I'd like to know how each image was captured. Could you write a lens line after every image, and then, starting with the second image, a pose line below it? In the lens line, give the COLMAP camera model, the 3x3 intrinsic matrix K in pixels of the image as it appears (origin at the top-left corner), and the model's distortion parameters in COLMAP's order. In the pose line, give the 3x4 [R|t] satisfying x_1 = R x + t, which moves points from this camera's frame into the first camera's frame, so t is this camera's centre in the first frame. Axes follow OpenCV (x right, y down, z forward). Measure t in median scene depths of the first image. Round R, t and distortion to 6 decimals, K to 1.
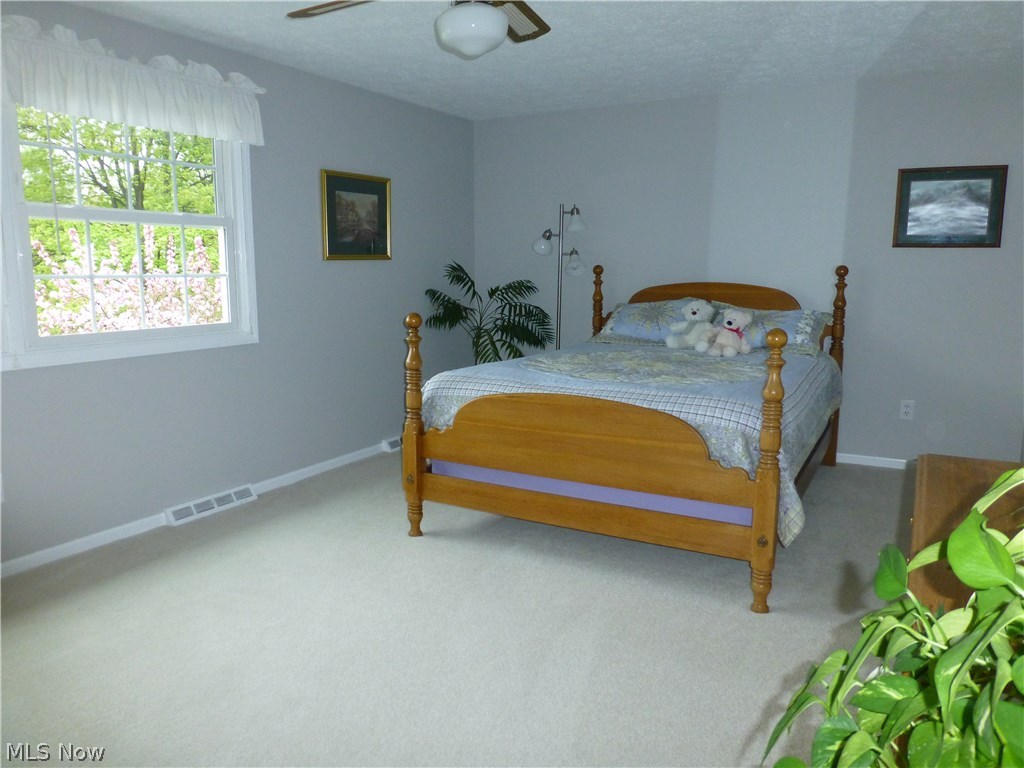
lens RADIAL K [[738.8, 0, 513.8], [0, 738.8, 380.2], [0, 0, 1]] dist [-0.012295, -0.014603]
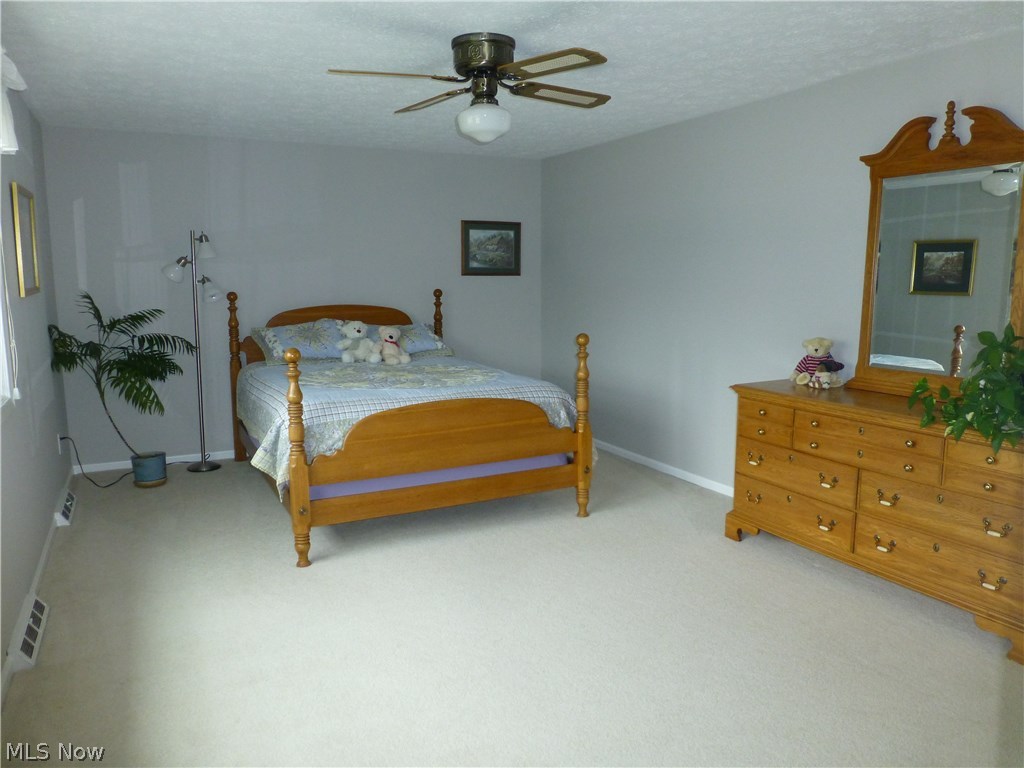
lens RADIAL K [[738.8, 0, 517.0], [0, 738.8, 384.1], [0, 0, 1]] dist [-0.012295, -0.014603]
pose [[0.553286, -0.125704, 0.823452, -0.608914], [0.131826, 0.989304, 0.062446, -0.048098], [-0.822494, 0.074002, 0.563939, 0.128778]]
